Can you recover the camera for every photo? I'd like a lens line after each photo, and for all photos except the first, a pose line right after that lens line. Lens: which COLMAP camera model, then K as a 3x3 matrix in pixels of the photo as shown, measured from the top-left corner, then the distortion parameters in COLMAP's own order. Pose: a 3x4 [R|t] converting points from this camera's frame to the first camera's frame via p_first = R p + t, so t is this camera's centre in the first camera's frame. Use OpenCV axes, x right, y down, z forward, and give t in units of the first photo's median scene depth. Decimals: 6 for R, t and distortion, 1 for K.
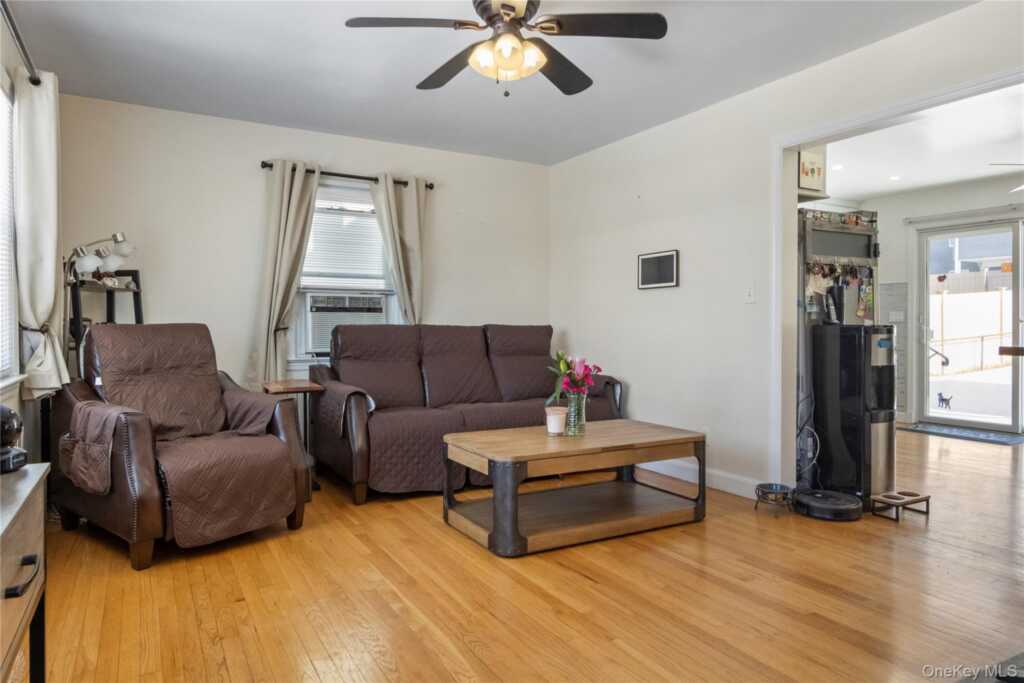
lens RADIAL K [[665.4, 0, 512.0], [0, 665.4, 341.5], [0, 0, 1]] dist [-0.002700, -0.000391]
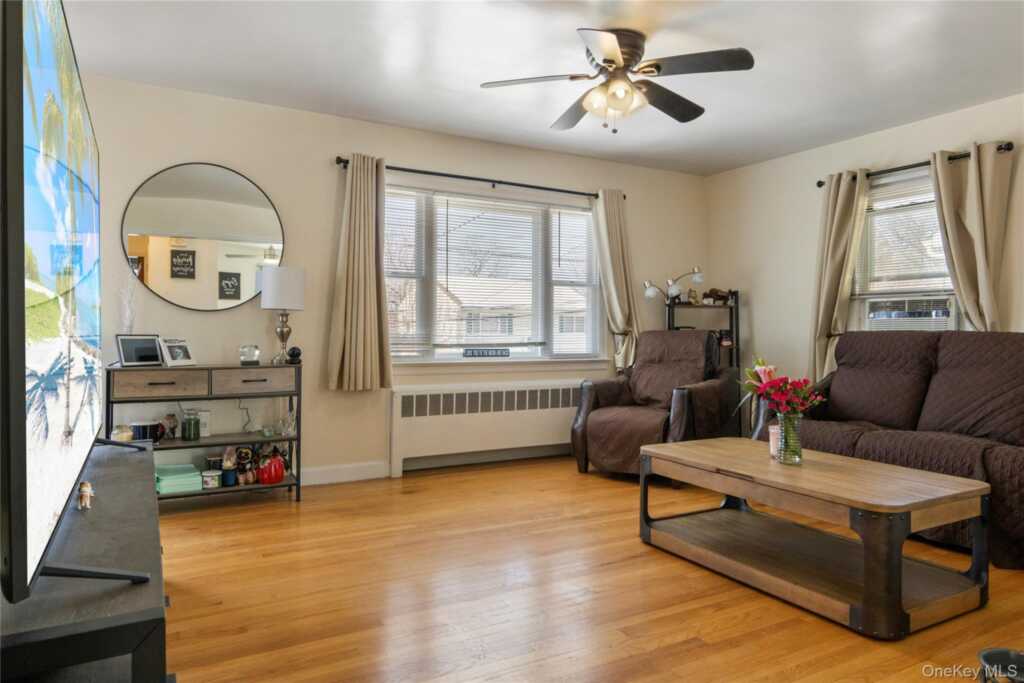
lens RADIAL K [[665.4, 0, 512.0], [0, 665.4, 341.5], [0, 0, 1]] dist [-0.002700, -0.000391]
pose [[-0.001207, 0.014238, -0.999898, 0.905580], [-0.031057, 0.999416, 0.014269, -0.010930], [0.999517, 0.031071, -0.000764, 0.644699]]
